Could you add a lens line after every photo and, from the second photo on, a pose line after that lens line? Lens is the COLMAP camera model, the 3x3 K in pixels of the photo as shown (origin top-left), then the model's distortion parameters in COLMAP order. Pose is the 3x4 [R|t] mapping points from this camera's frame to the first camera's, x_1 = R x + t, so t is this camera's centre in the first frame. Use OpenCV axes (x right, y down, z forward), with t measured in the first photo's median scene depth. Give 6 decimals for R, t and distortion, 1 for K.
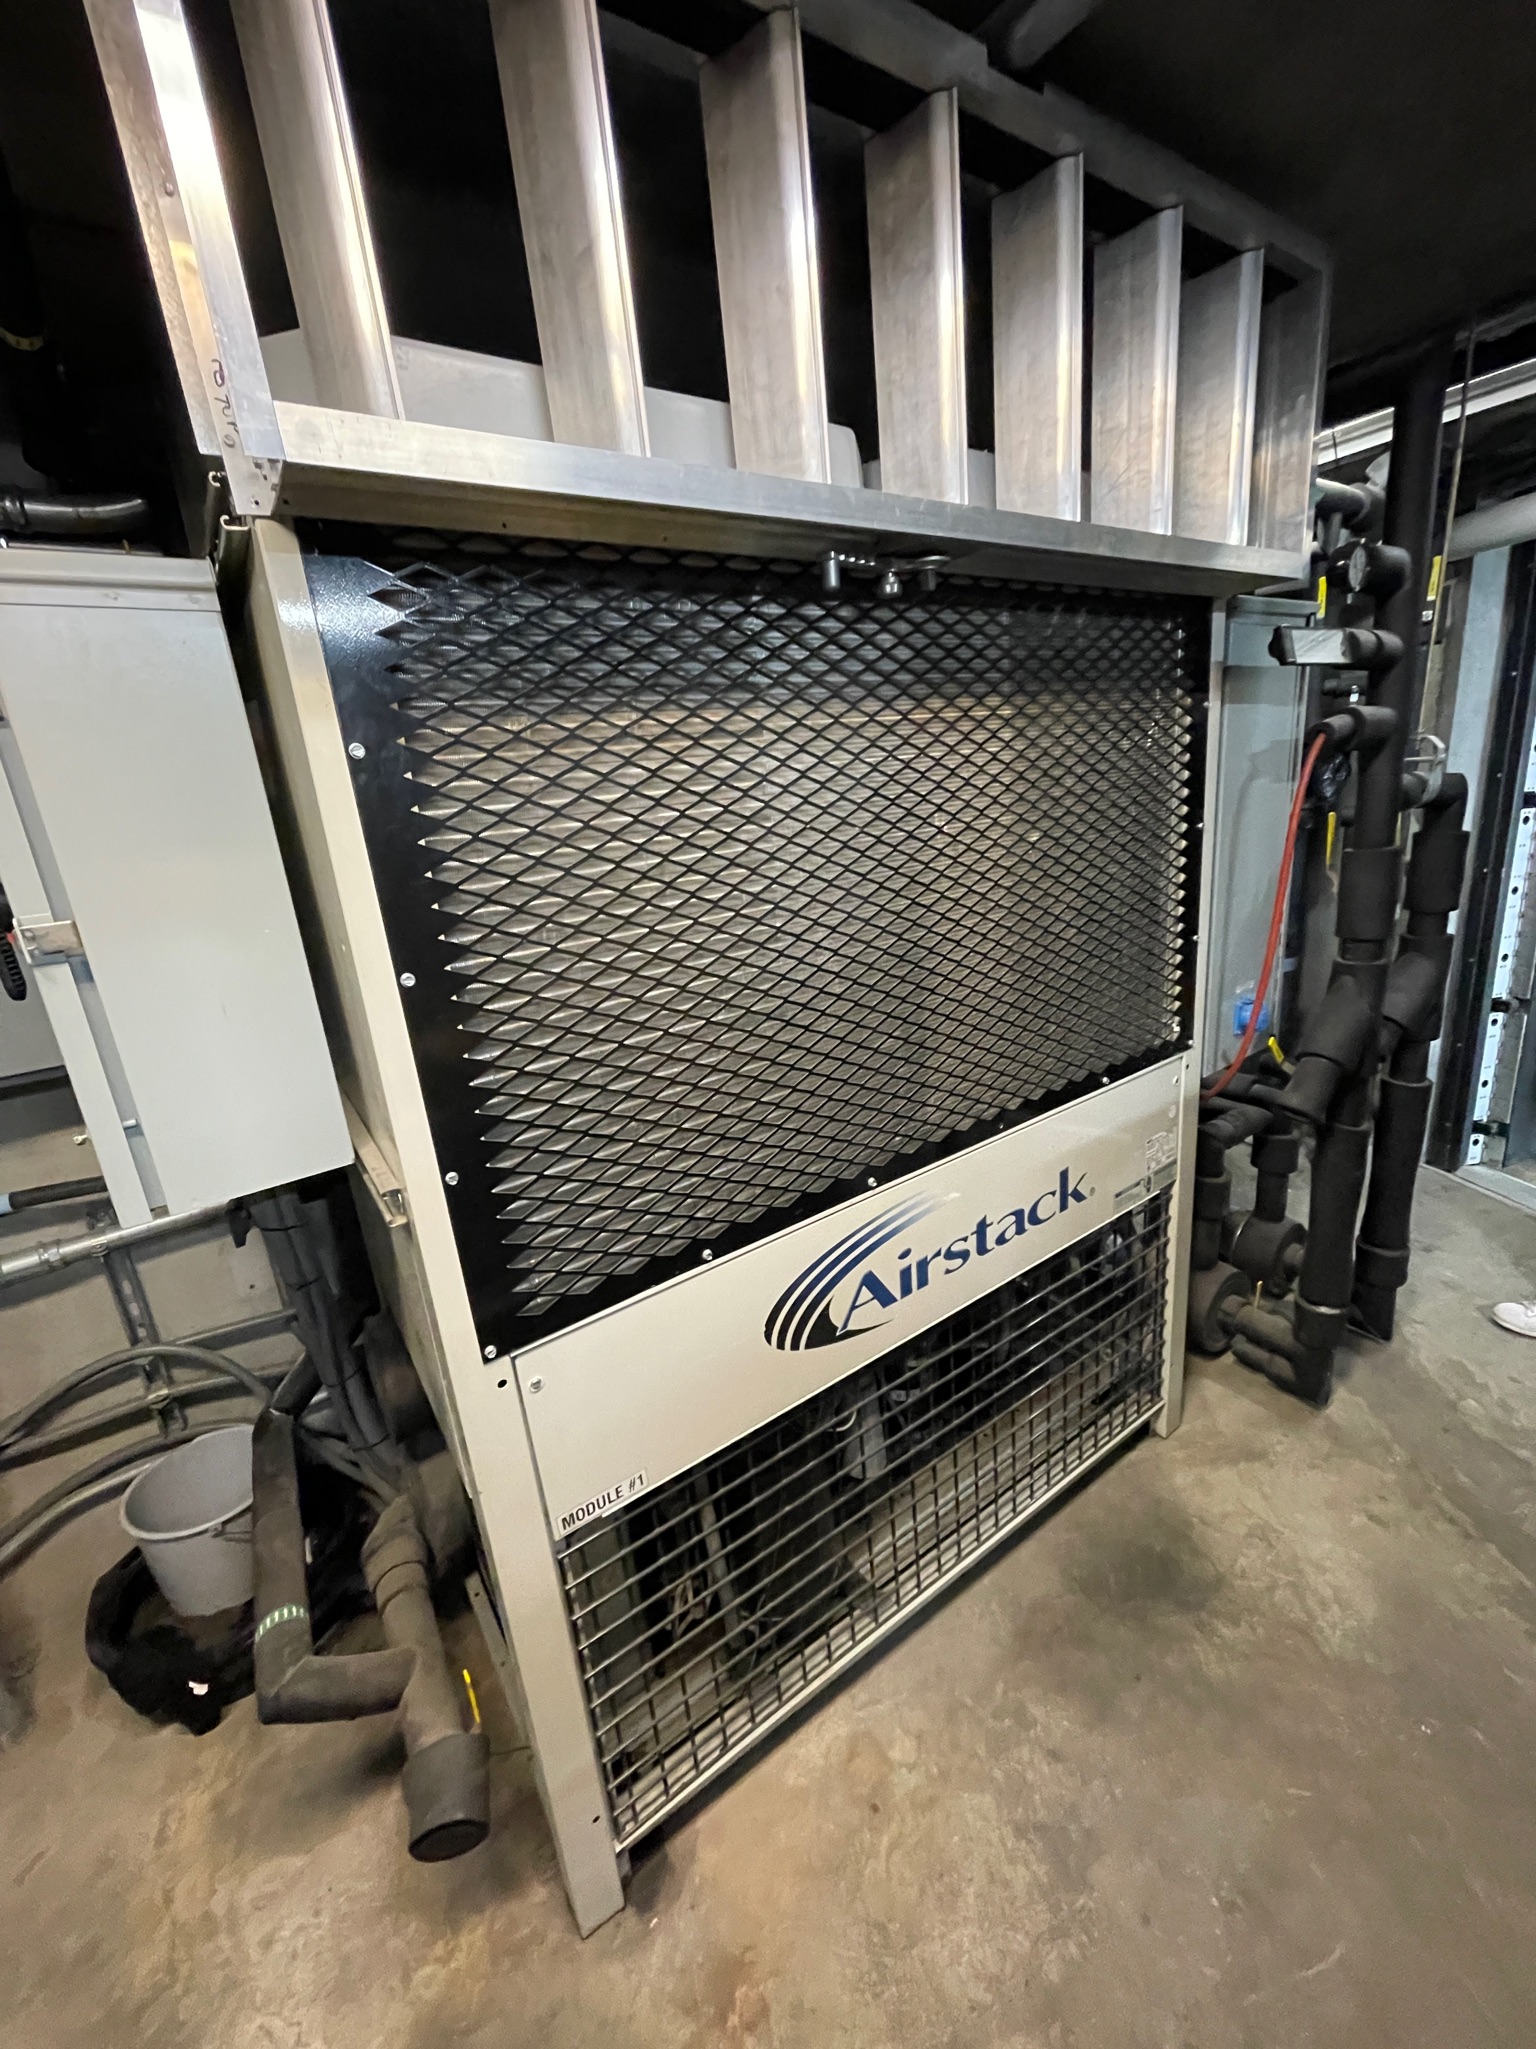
lens RADIAL K [[820.0, 0, 768.0], [0, 820.0, 1024.5], [0, 0, 1]] dist [0.000171, -0.000157]
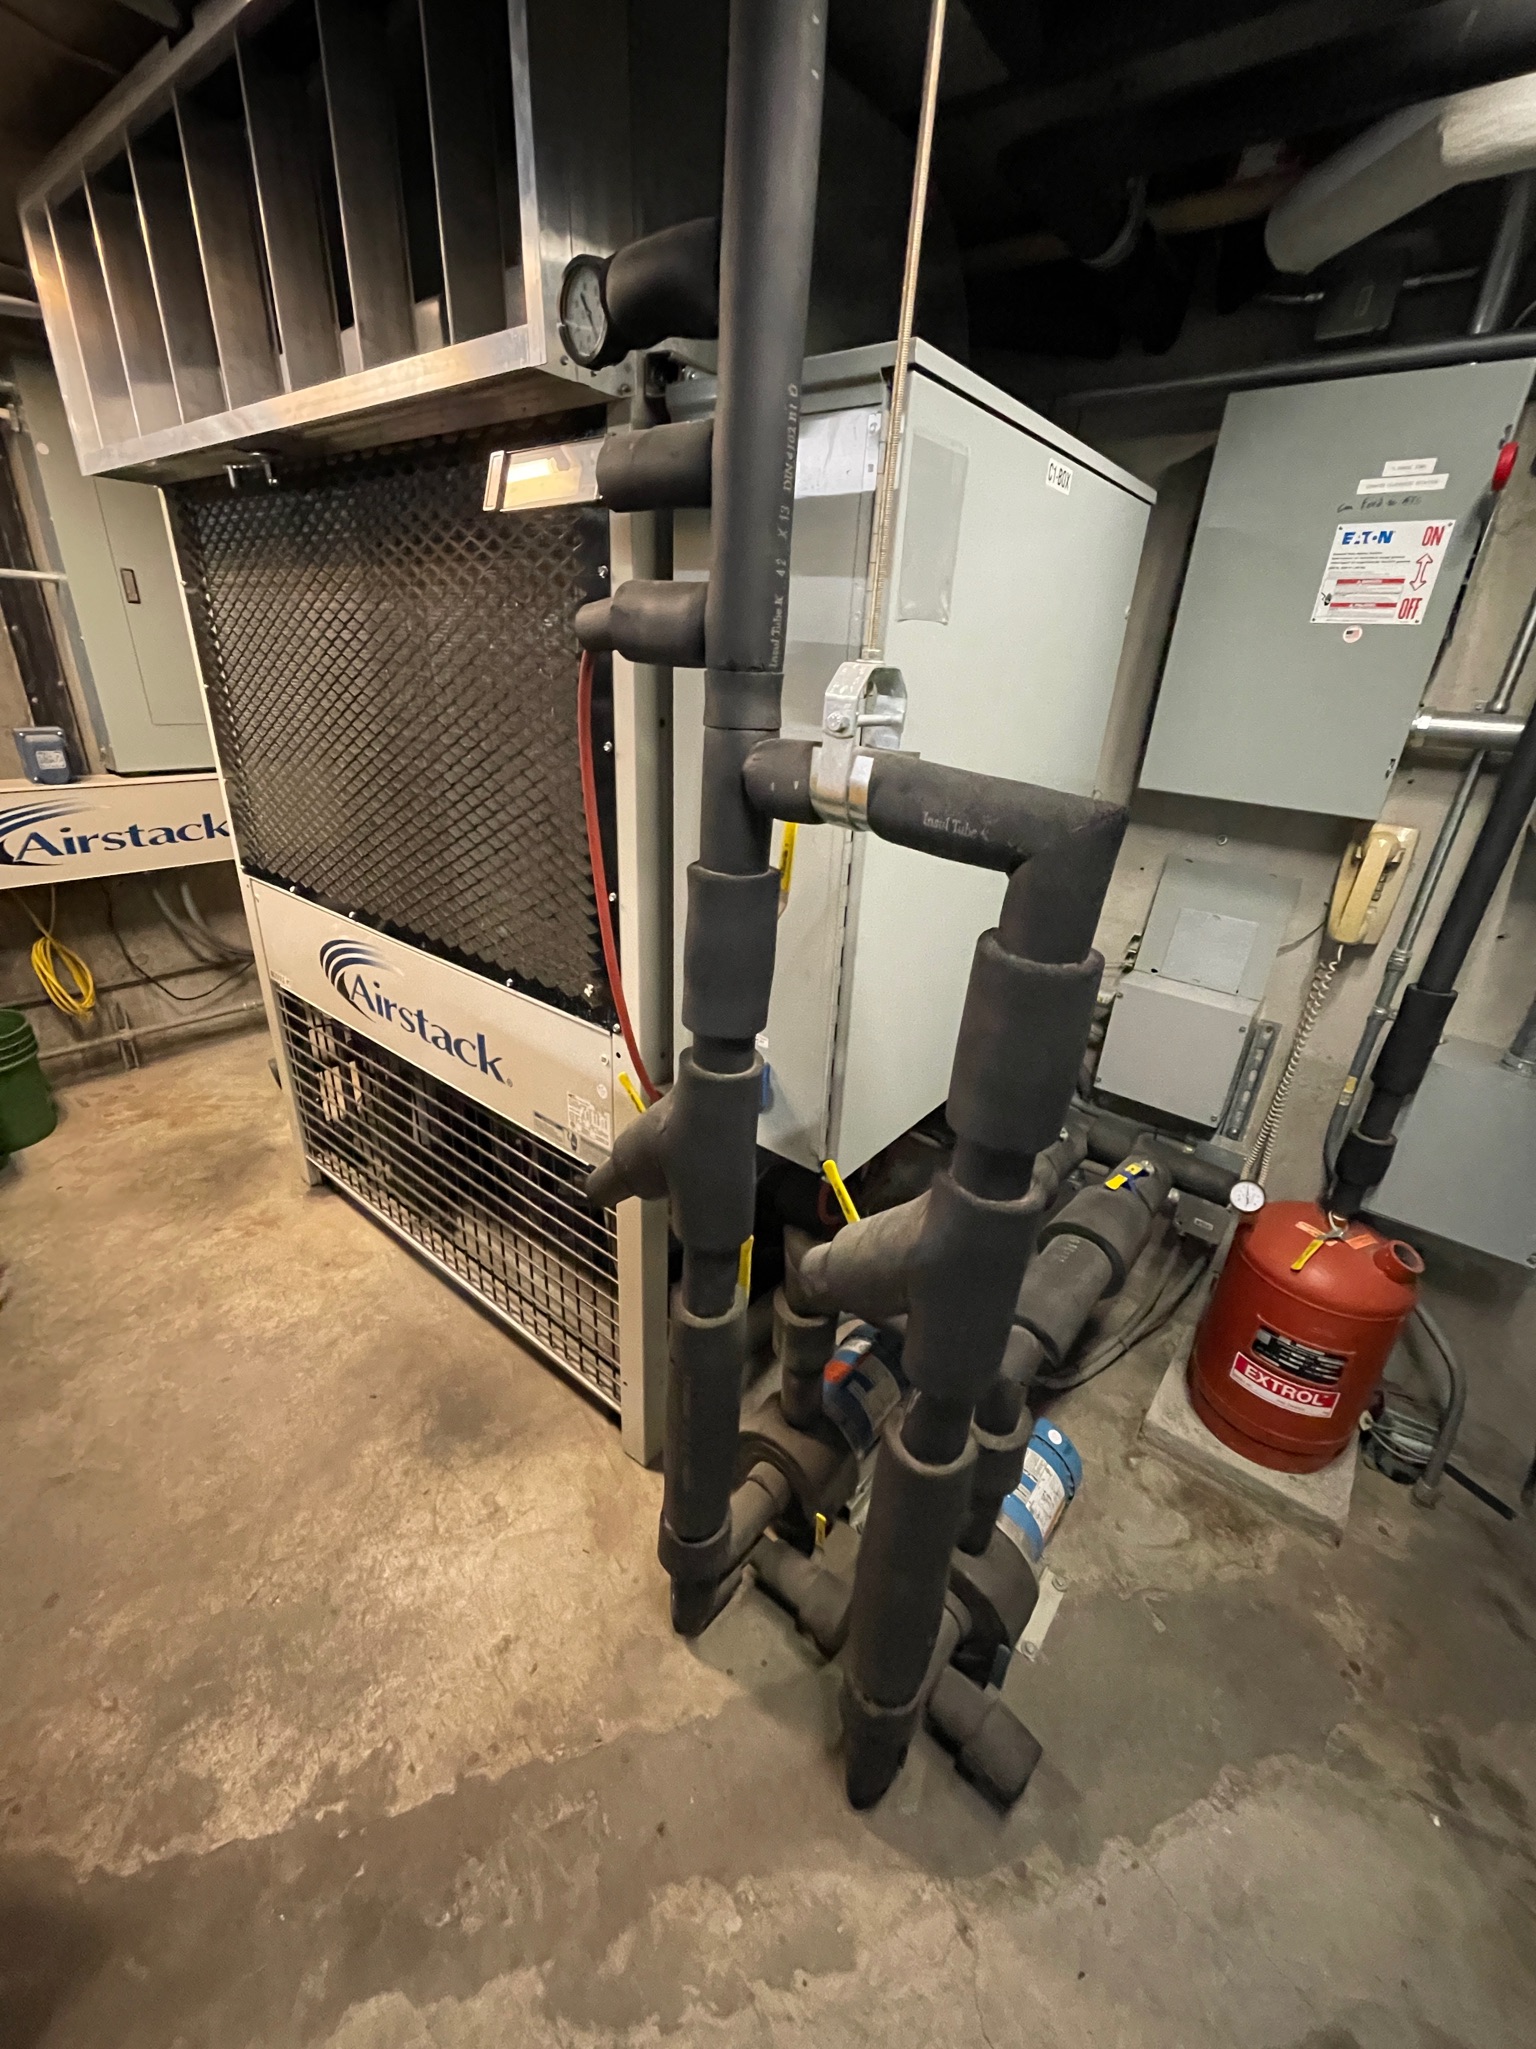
lens RADIAL K [[820.0, 0, 768.0], [0, 820.0, 1024.5], [0, 0, 1]] dist [0.000171, -0.000157]
pose [[0.284637, 0.474171, -0.833153, 1.412985], [-0.340039, 0.862530, 0.374720, -0.379539], [0.896301, 0.176645, 0.406744, 0.935235]]
